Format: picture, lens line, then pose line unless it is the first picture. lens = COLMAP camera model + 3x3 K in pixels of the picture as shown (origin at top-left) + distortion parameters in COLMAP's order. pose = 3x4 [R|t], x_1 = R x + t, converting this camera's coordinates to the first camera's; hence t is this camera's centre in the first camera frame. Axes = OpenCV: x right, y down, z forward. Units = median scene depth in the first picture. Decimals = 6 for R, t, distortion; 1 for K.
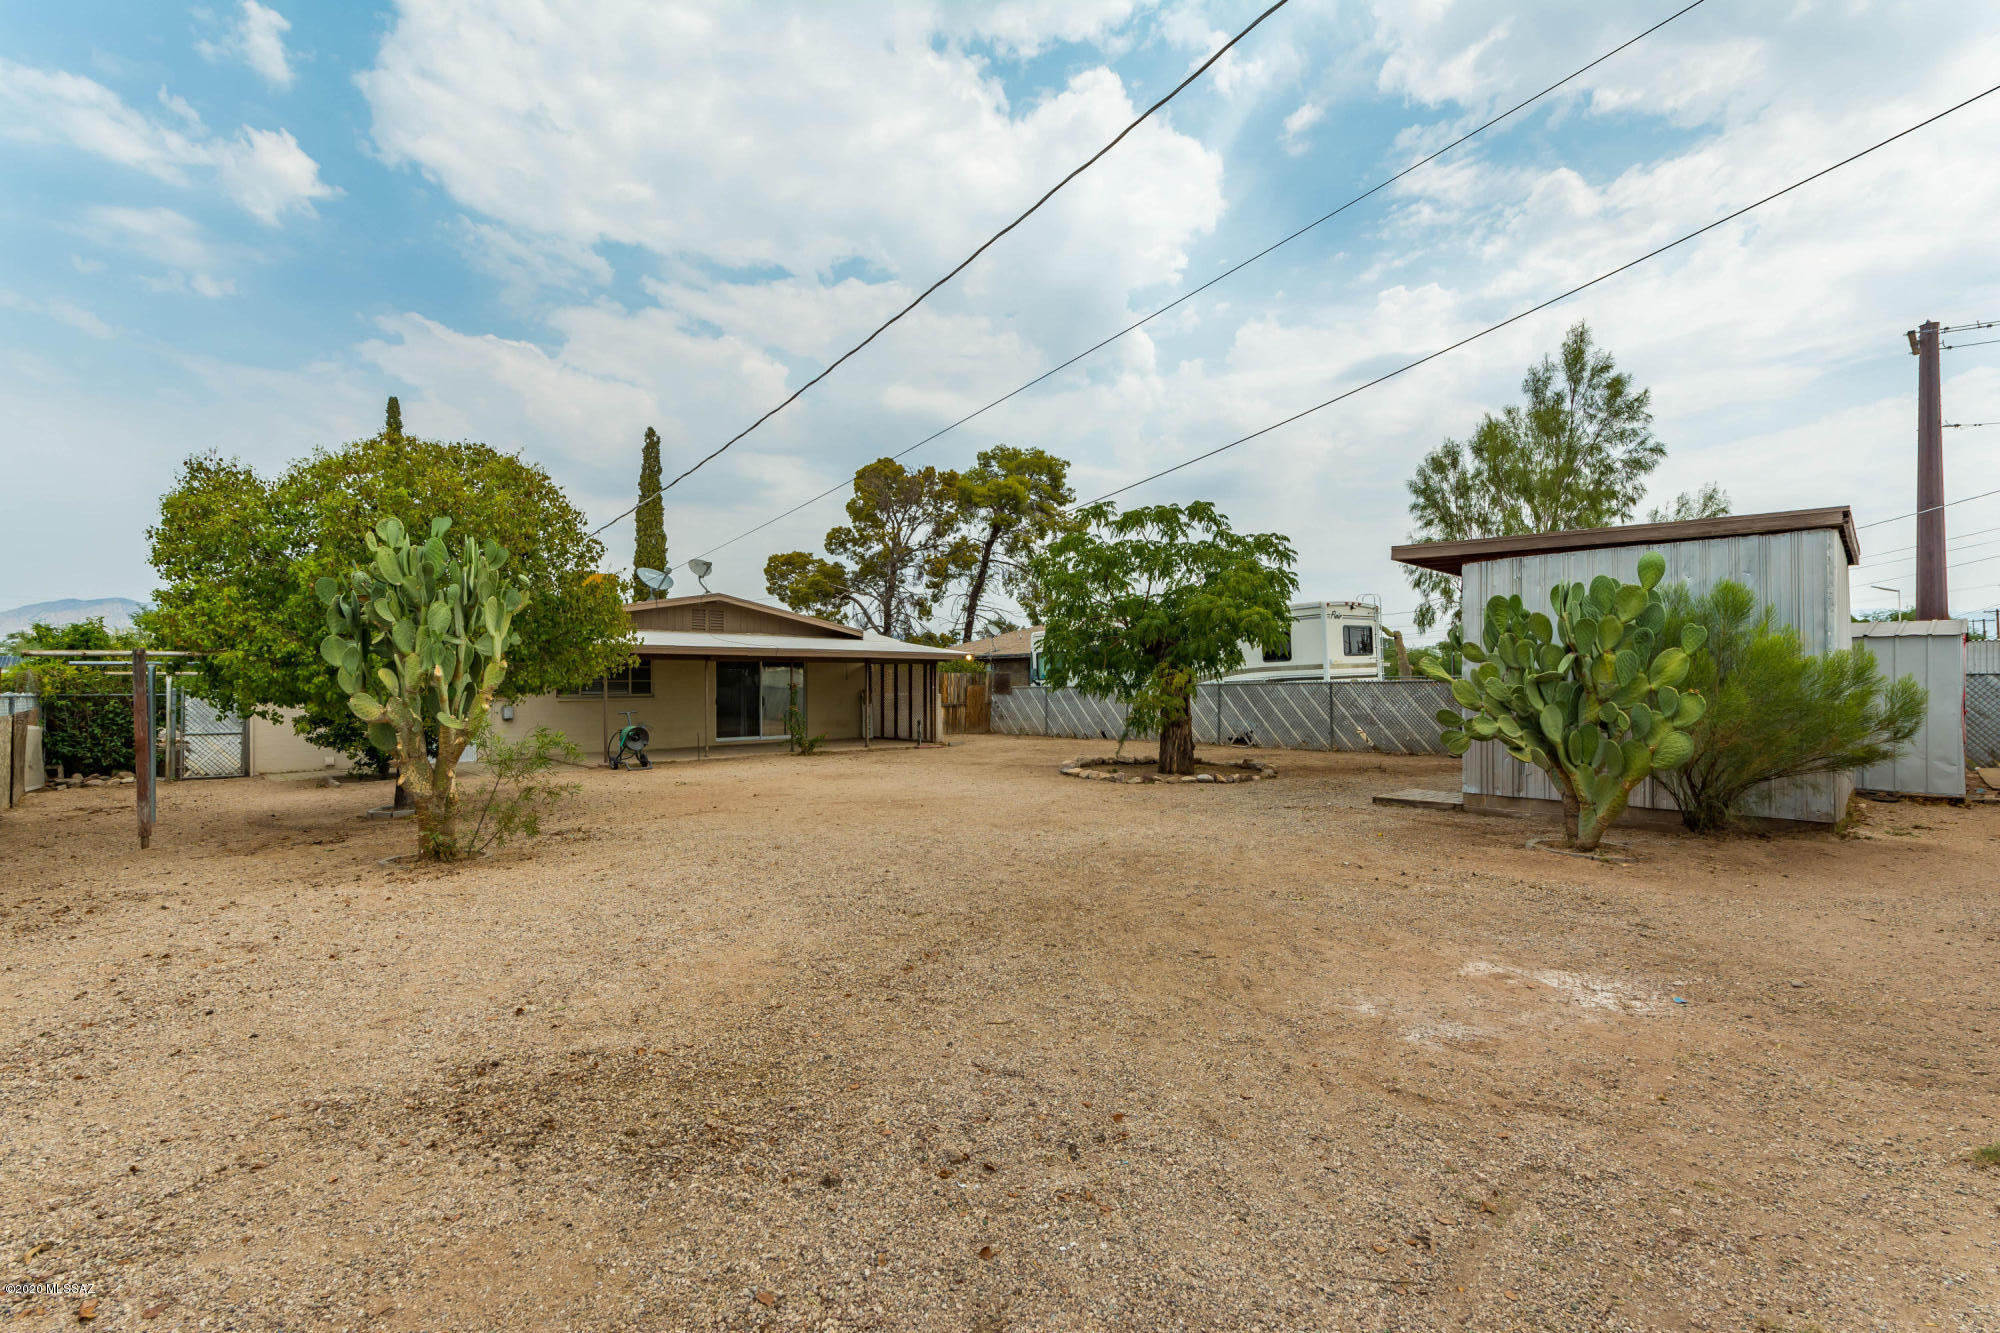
lens RADIAL K [[862.3, 0, 996.2], [0, 862.3, 685.9], [0, 0, 1]] dist [0.011385, 0.000027]
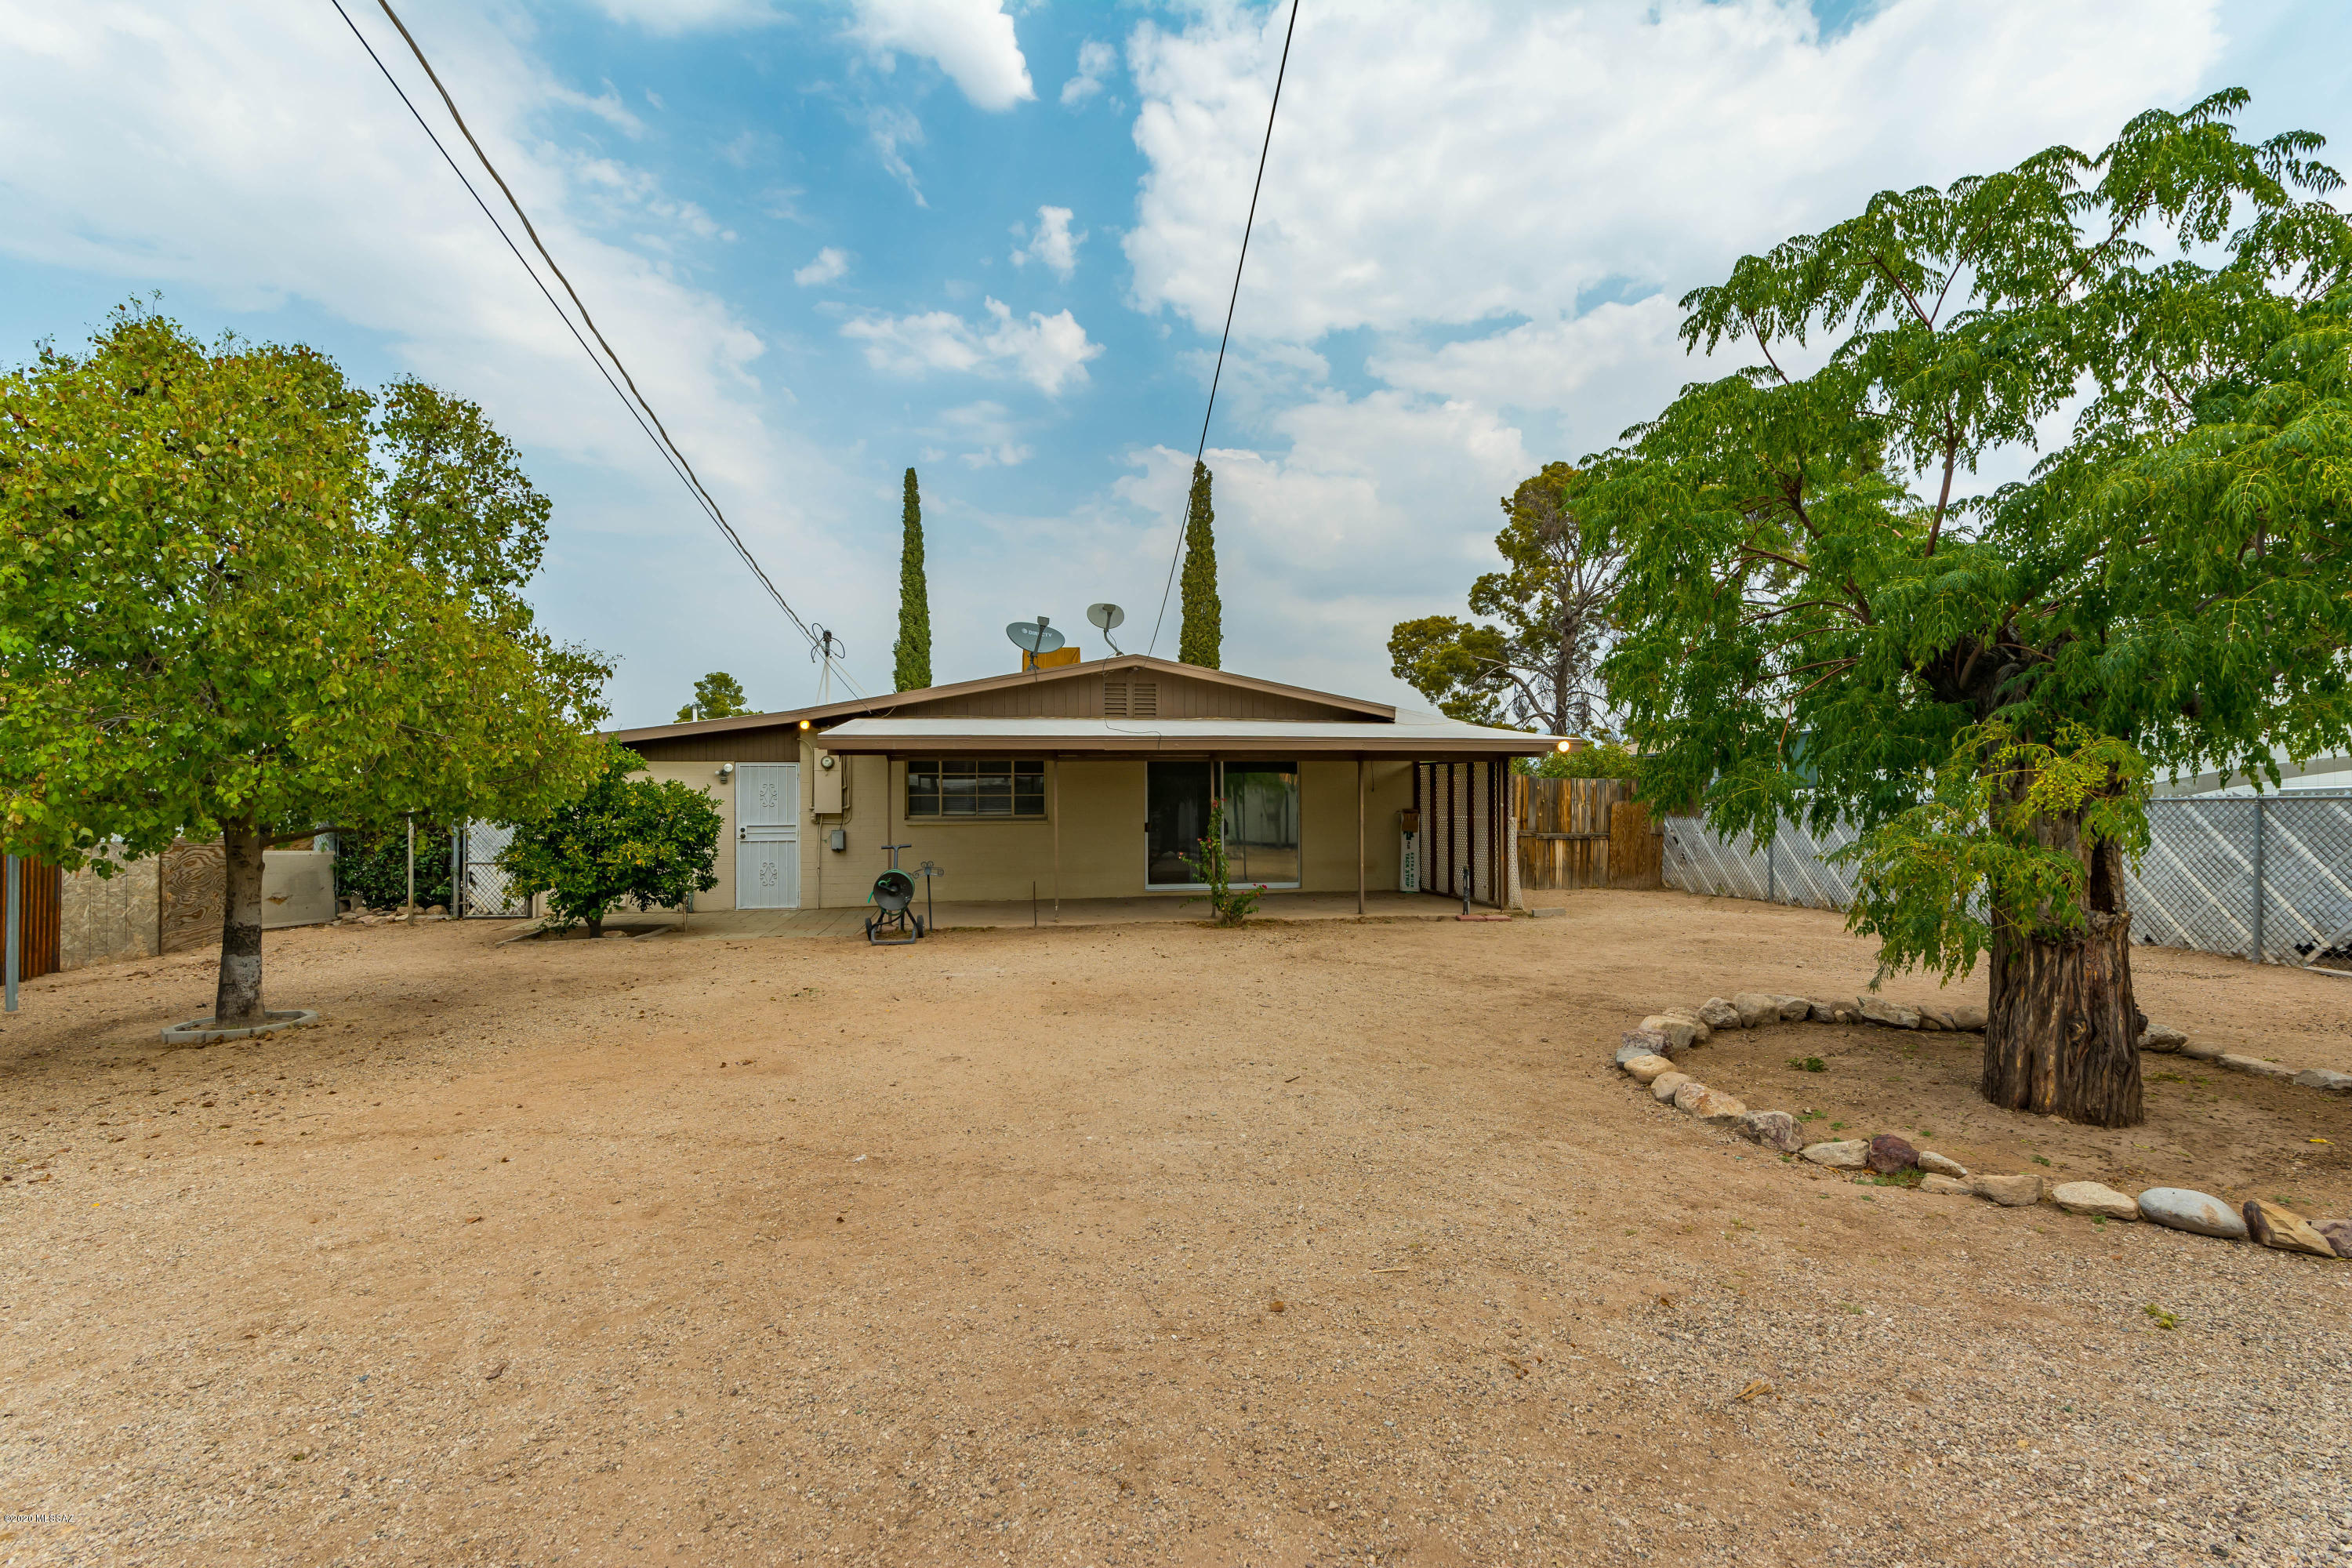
lens RADIAL K [[1003.3, 0, 1177.4], [0, 1003.3, 793.8], [0, 0, 1]] dist [-0.039930, 0.019423]
pose [[0.839681, -0.003586, -0.543067, 0.082924], [-0.000200, 0.999976, -0.006912, -0.000781], [0.543079, 0.005913, 0.839661, 0.333611]]
